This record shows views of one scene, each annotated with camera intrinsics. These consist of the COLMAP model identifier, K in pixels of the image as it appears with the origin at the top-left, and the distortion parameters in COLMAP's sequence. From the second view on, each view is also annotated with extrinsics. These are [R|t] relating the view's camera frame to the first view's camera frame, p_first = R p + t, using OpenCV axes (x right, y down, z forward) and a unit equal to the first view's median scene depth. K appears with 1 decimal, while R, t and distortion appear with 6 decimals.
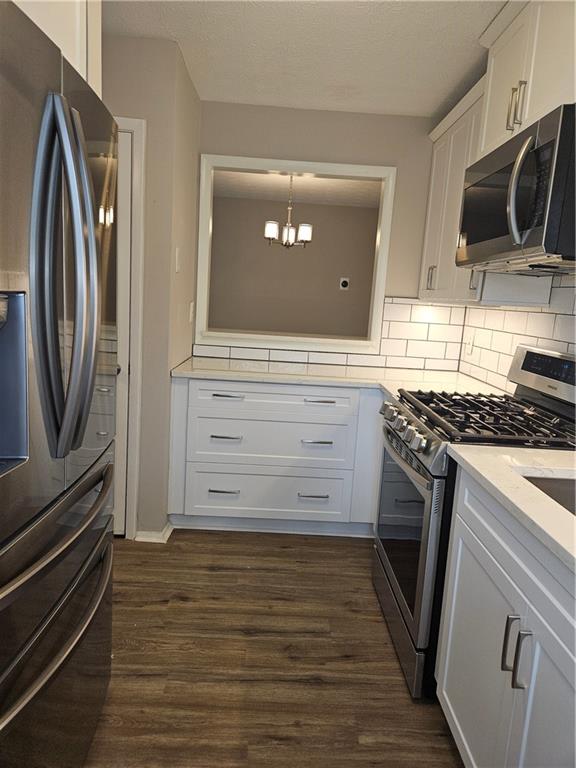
lens RADIAL K [[500.5, 0, 290.8], [0, 500.5, 379.4], [0, 0, 1]] dist [0.107499, -0.070683]
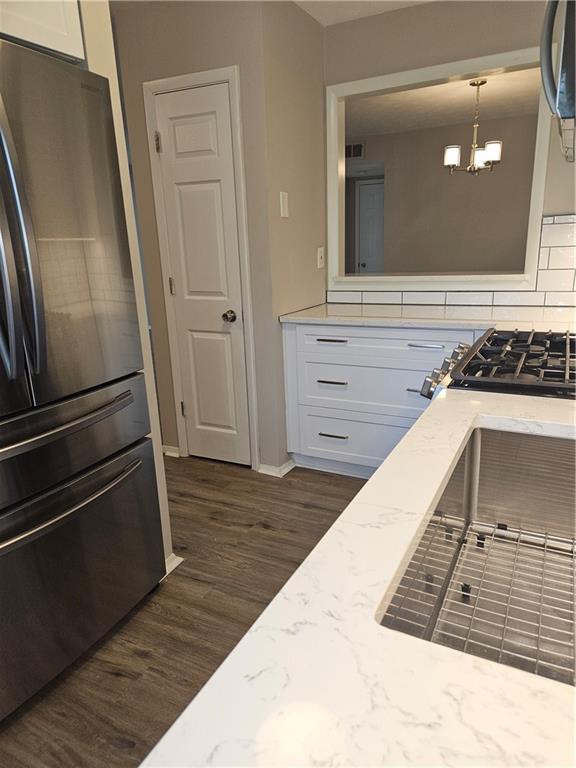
lens RADIAL K [[500.5, 0, 290.8], [0, 500.5, 379.4], [0, 0, 1]] dist [0.107499, -0.070683]
pose [[0.888143, 0.031398, -0.458494, 0.253123], [0.010840, 0.995955, 0.089200, 0.019251], [0.459440, -0.084192, 0.884210, 0.083156]]
